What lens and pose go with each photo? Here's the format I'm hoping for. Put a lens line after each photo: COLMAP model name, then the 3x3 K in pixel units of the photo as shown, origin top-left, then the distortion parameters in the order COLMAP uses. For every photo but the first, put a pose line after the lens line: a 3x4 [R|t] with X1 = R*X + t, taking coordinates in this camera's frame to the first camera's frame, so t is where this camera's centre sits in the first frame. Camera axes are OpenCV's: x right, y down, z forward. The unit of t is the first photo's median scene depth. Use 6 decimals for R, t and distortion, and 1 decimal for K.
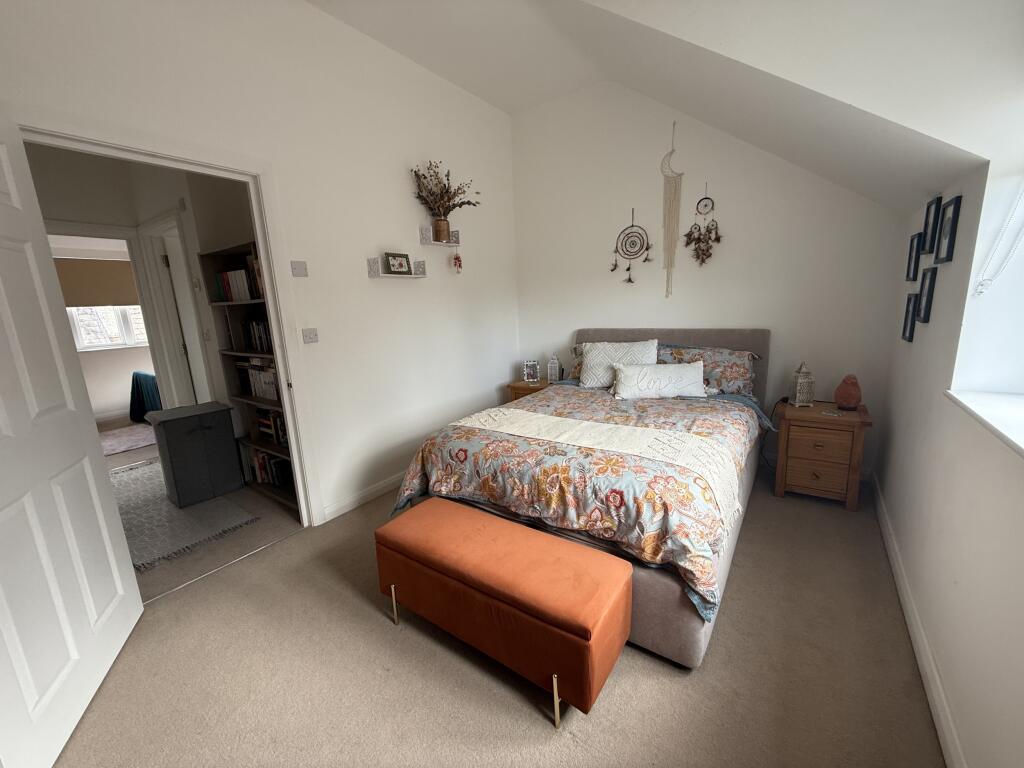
lens RADIAL K [[411.3, 0, 512.4], [0, 411.3, 383.5], [0, 0, 1]] dist [-0.001851, -0.000130]
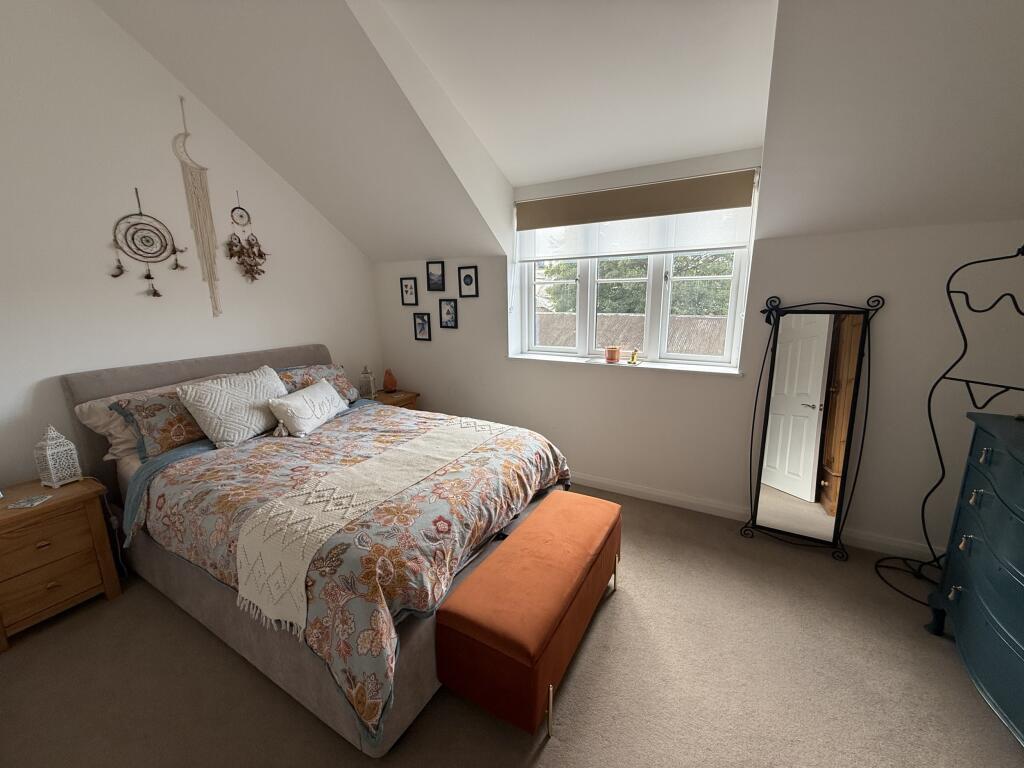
lens RADIAL K [[411.3, 0, 511.6], [0, 411.3, 380.2], [0, 0, 1]] dist [-0.001851, -0.000130]
pose [[-0.103408, -0.158248, 0.981970, -0.543952], [0.210467, 0.961426, 0.177101, -0.121959], [-0.972116, 0.224986, -0.066113, 0.569320]]
